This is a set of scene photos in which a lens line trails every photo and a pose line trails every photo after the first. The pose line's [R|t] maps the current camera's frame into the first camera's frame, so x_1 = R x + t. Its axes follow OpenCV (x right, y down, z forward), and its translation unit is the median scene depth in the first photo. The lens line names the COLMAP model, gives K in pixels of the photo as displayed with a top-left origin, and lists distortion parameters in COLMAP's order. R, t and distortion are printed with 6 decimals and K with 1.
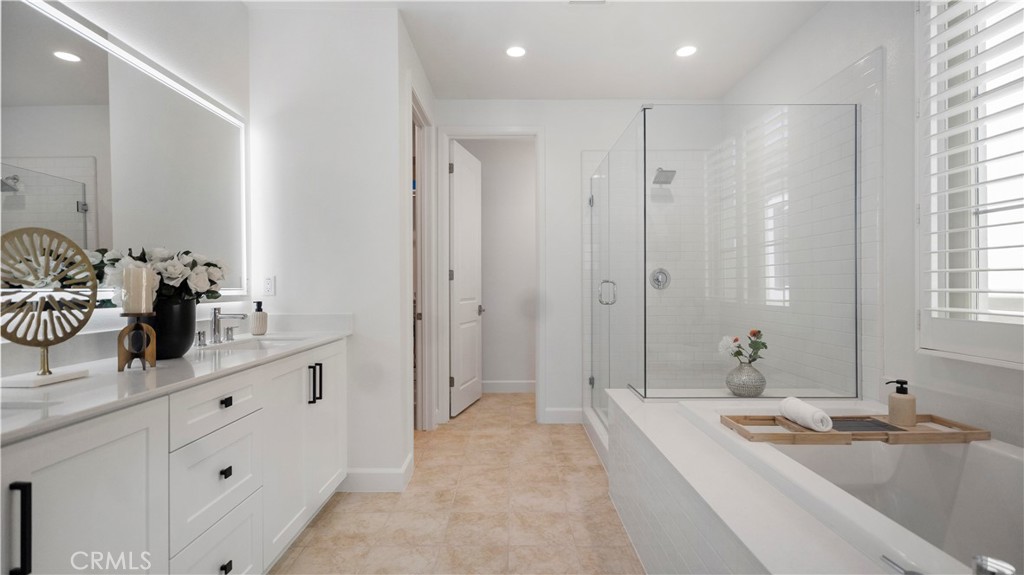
lens RADIAL K [[461.7, 0, 513.8], [0, 461.7, 288.1], [0, 0, 1]] dist [0.000064, -0.000062]
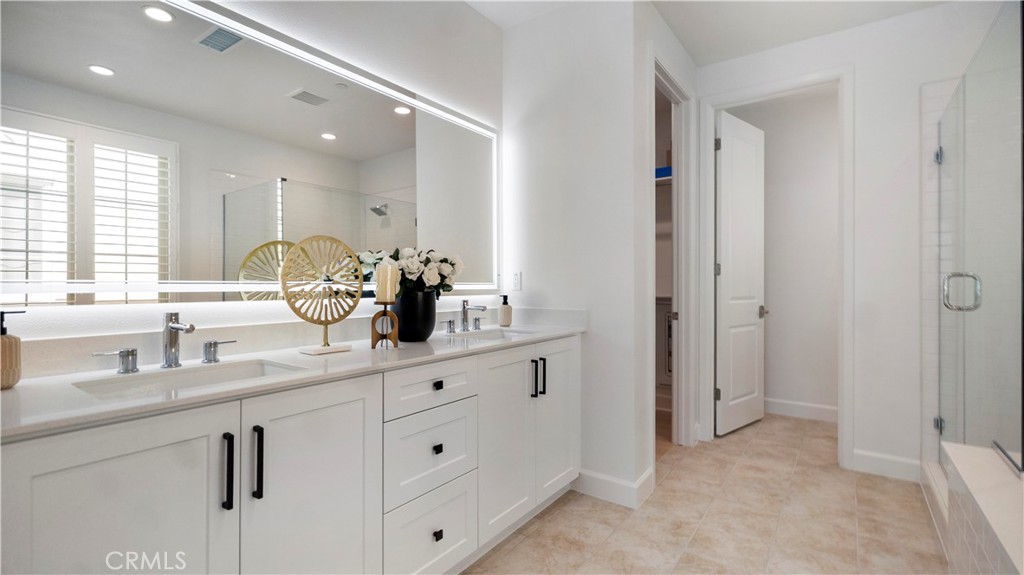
lens RADIAL K [[461.7, 0, 510.9], [0, 461.7, 284.8], [0, 0, 1]] dist [0.000064, -0.000062]
pose [[0.801408, 0.004017, -0.598105, 0.103675], [-0.005526, 0.999984, -0.000687, 0.004648], [0.598093, 0.003855, 0.801418, 0.131089]]
